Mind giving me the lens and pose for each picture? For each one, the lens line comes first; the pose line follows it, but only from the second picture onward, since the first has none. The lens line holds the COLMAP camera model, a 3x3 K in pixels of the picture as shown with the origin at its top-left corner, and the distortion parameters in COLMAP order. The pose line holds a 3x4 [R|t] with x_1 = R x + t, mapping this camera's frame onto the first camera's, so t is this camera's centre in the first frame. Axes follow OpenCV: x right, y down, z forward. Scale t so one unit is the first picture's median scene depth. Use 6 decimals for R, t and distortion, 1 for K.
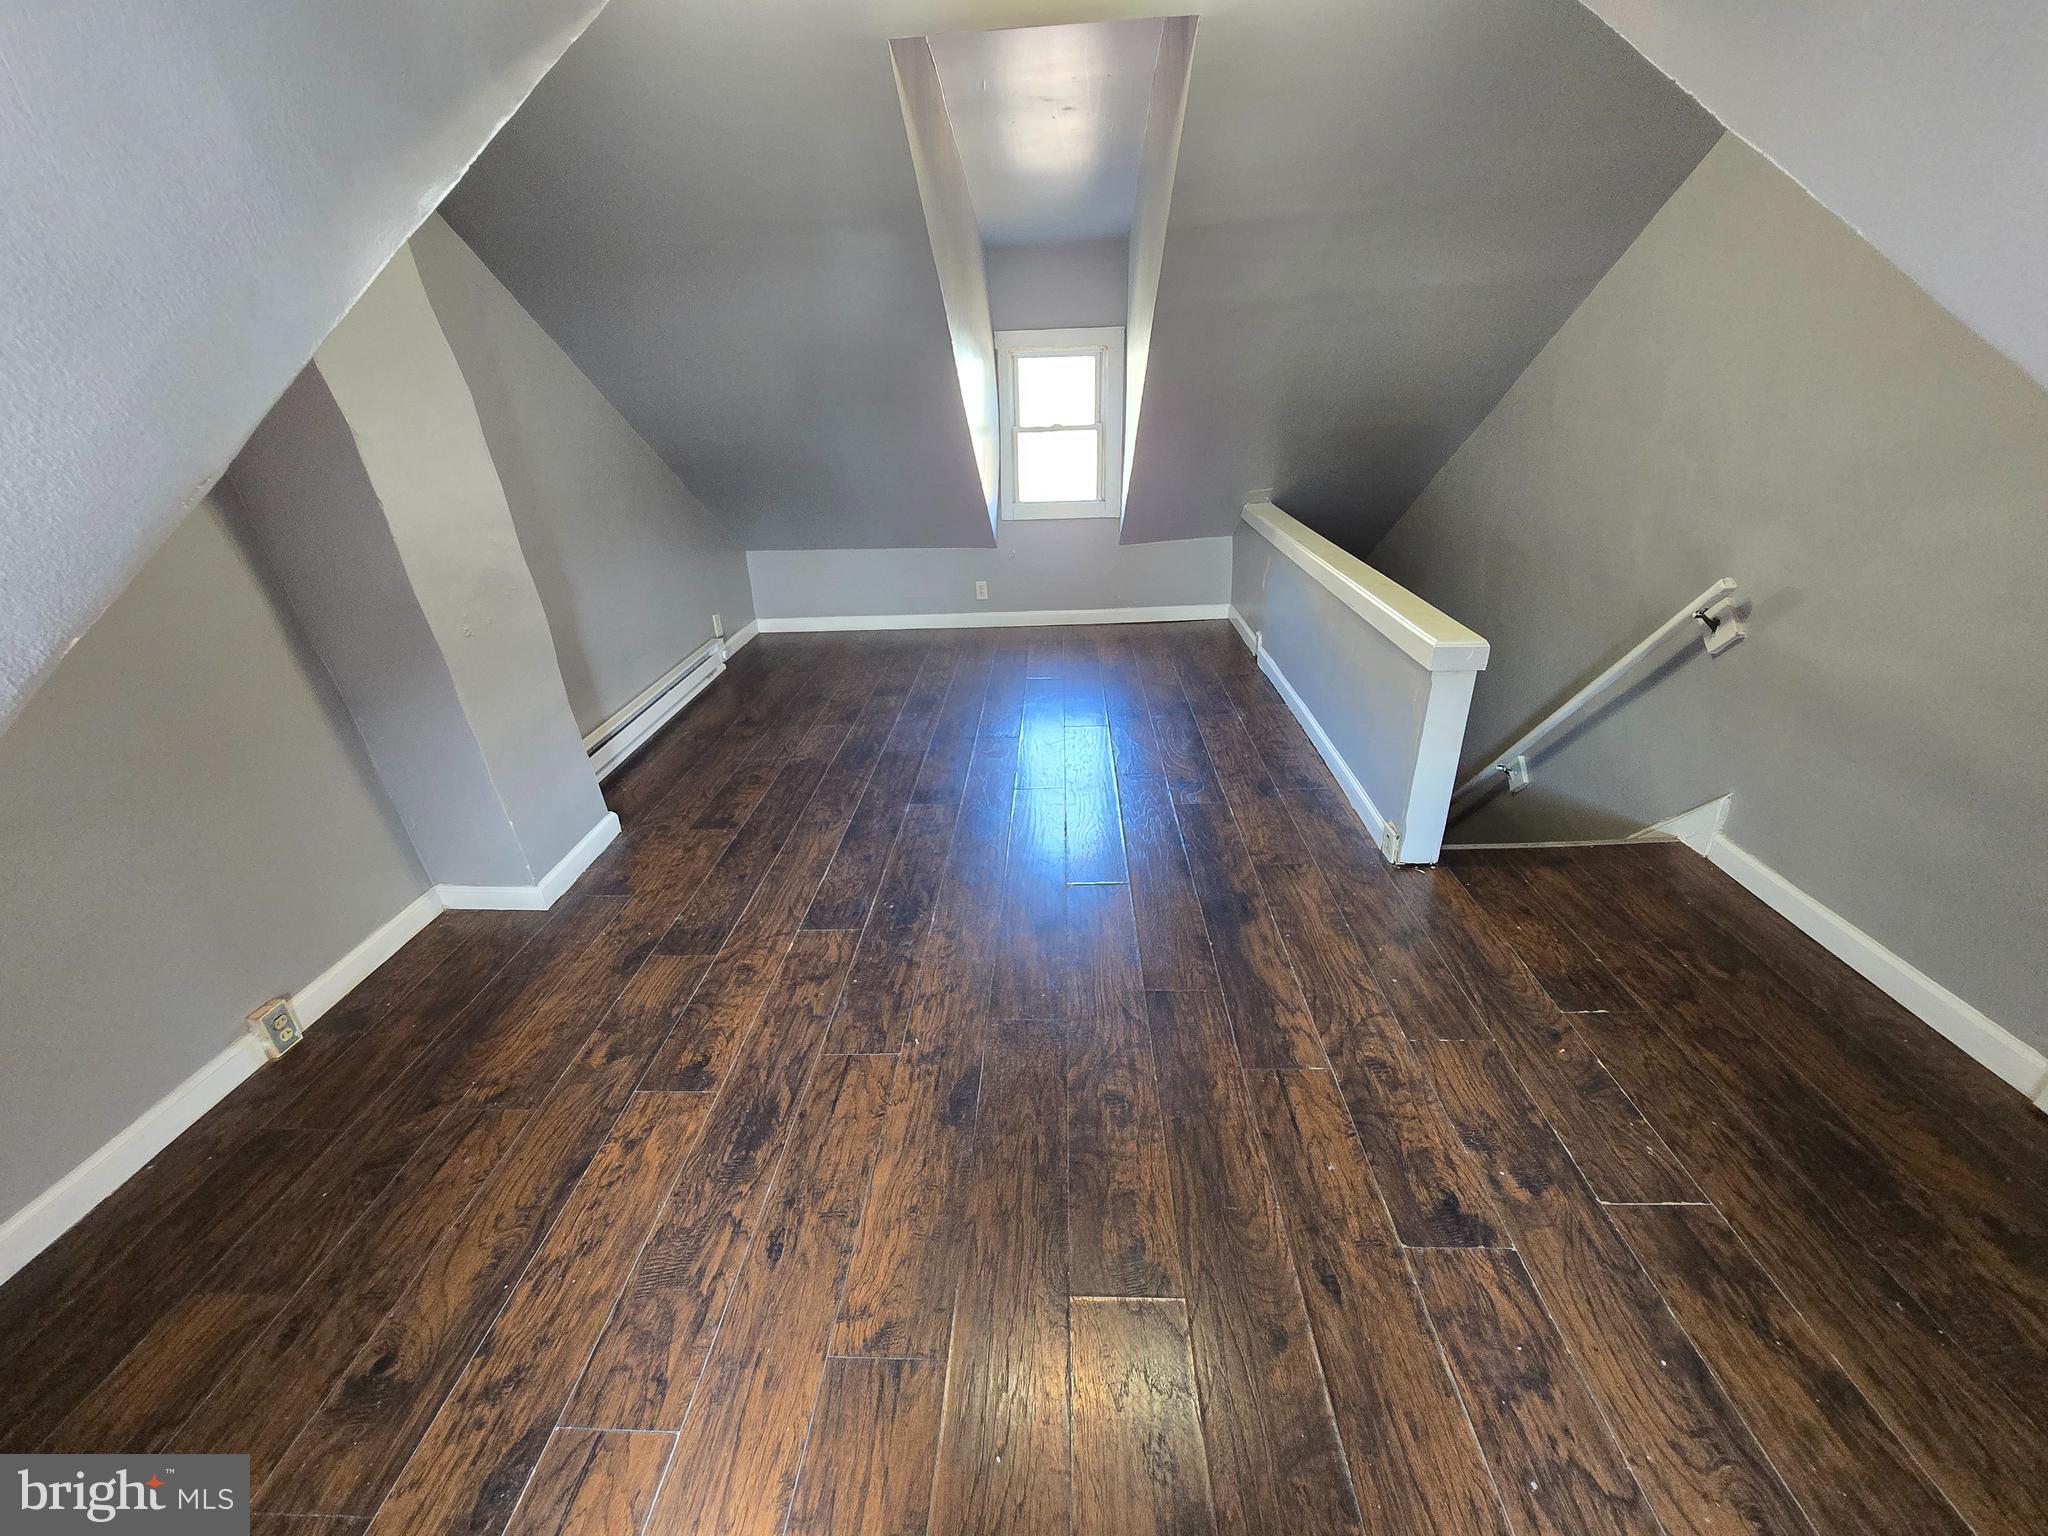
lens RADIAL K [[843.4, 0, 1019.3], [0, 843.4, 761.0], [0, 0, 1]] dist [-0.000478, 0.000230]
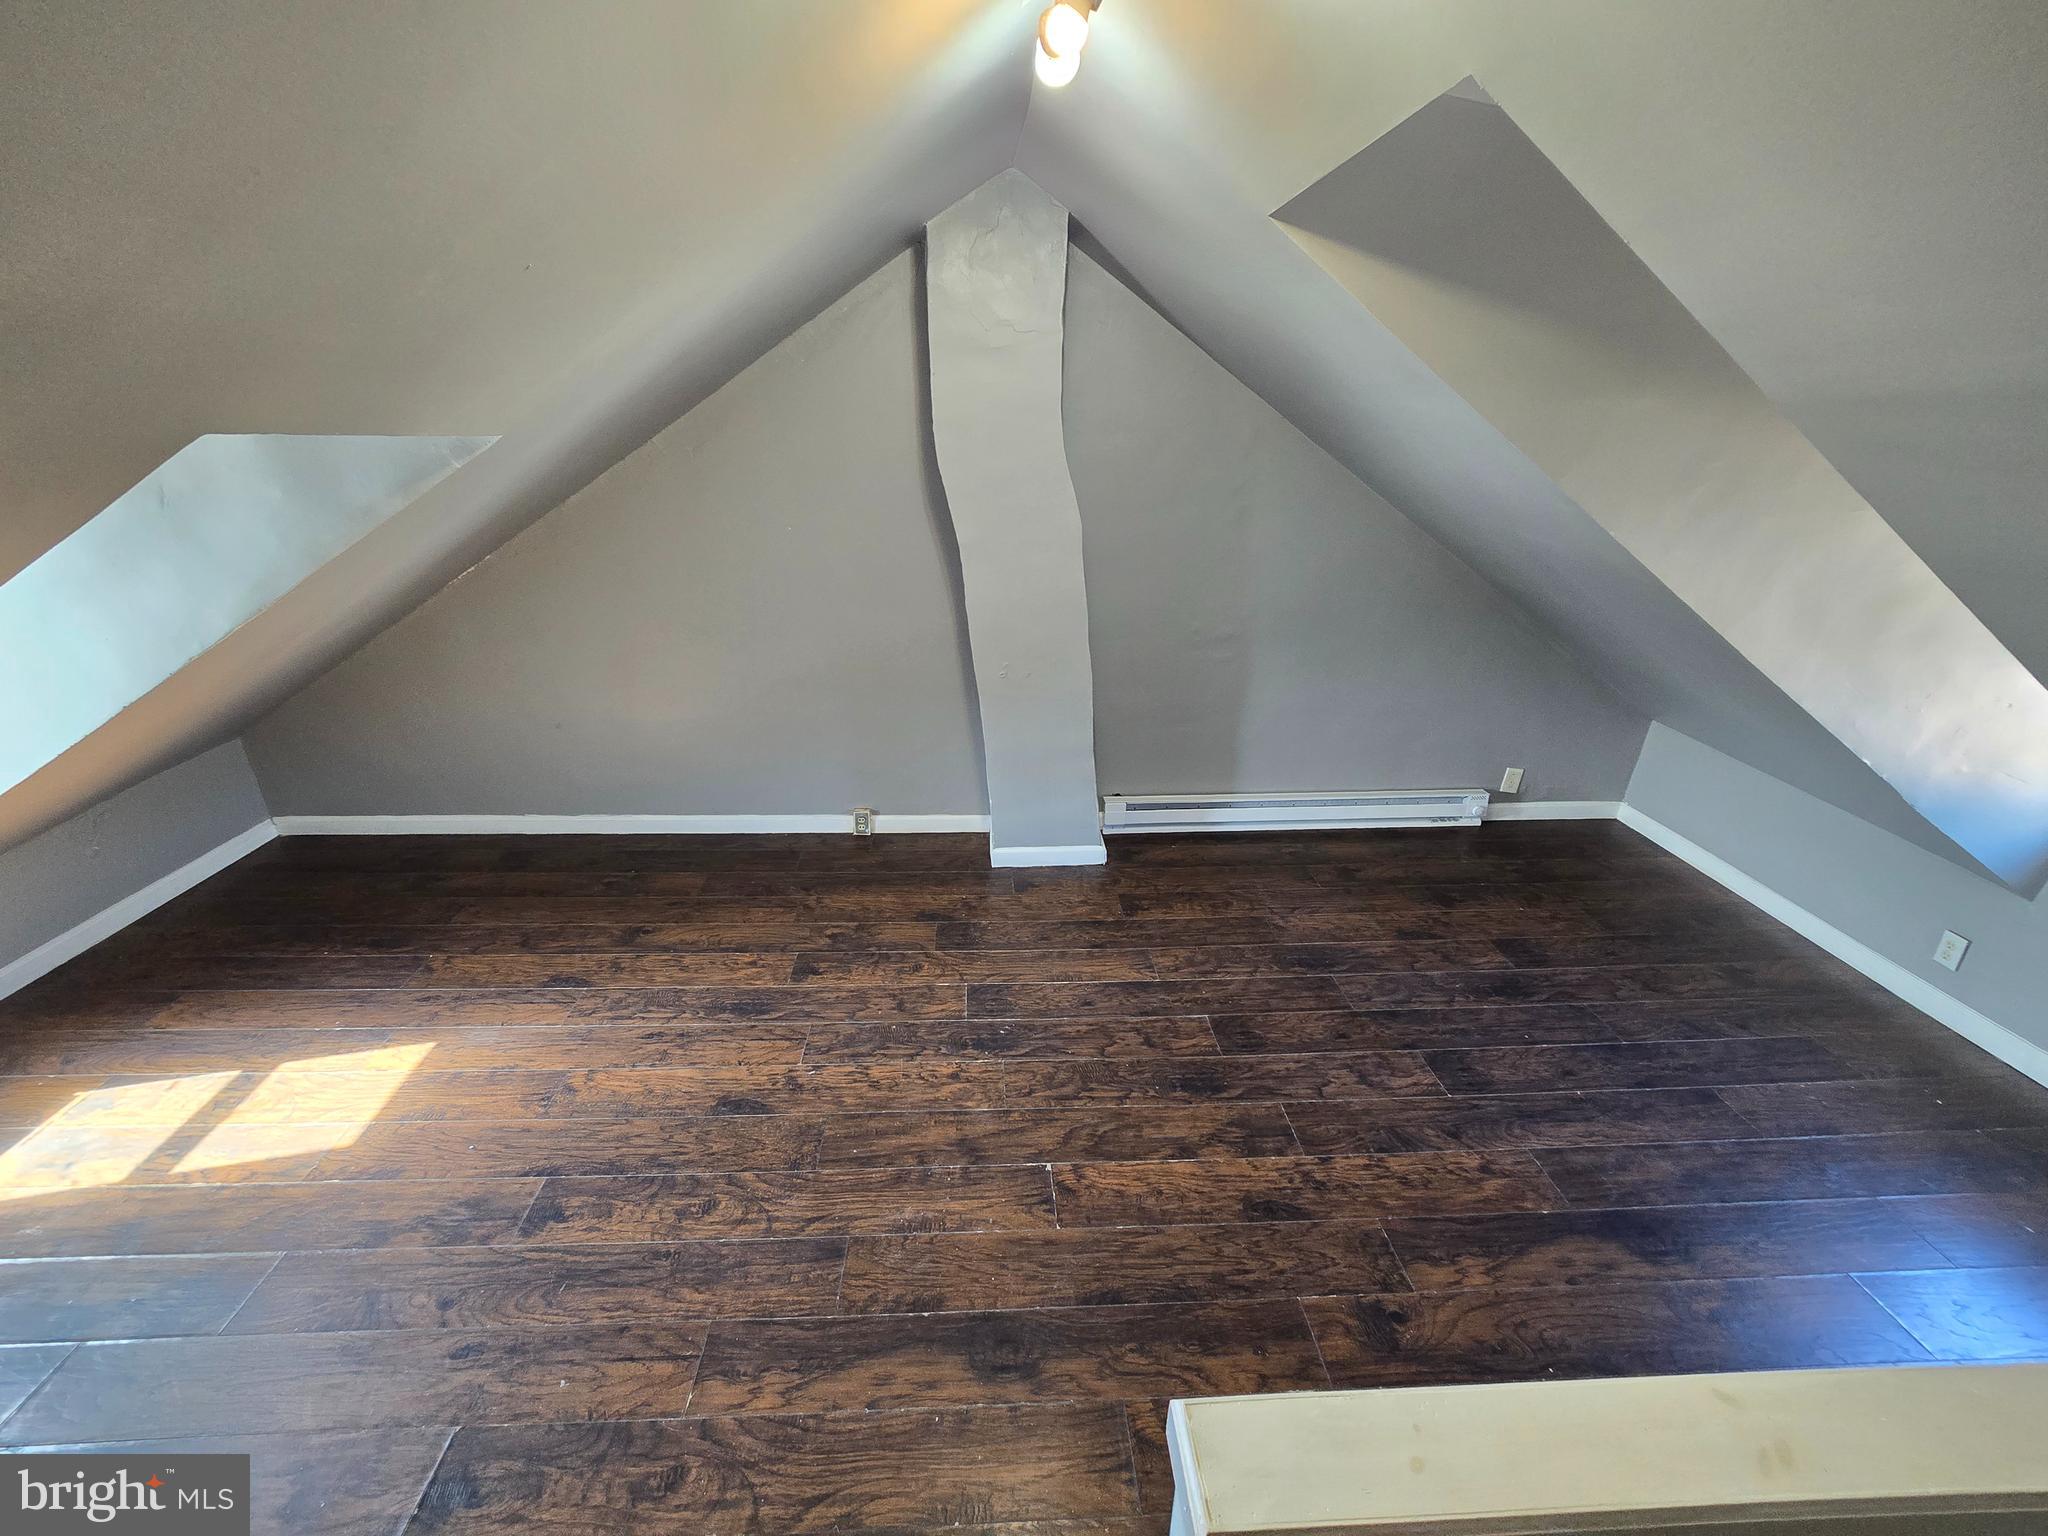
lens RADIAL K [[843.4, 0, 1019.3], [0, 843.4, 761.0], [0, 0, 1]] dist [-0.000478, 0.000230]
pose [[0.098528, 0.415653, -0.904171, 0.890503], [-0.423994, 0.839530, 0.339734, -0.643975], [0.900290, 0.349890, 0.258951, 0.821602]]
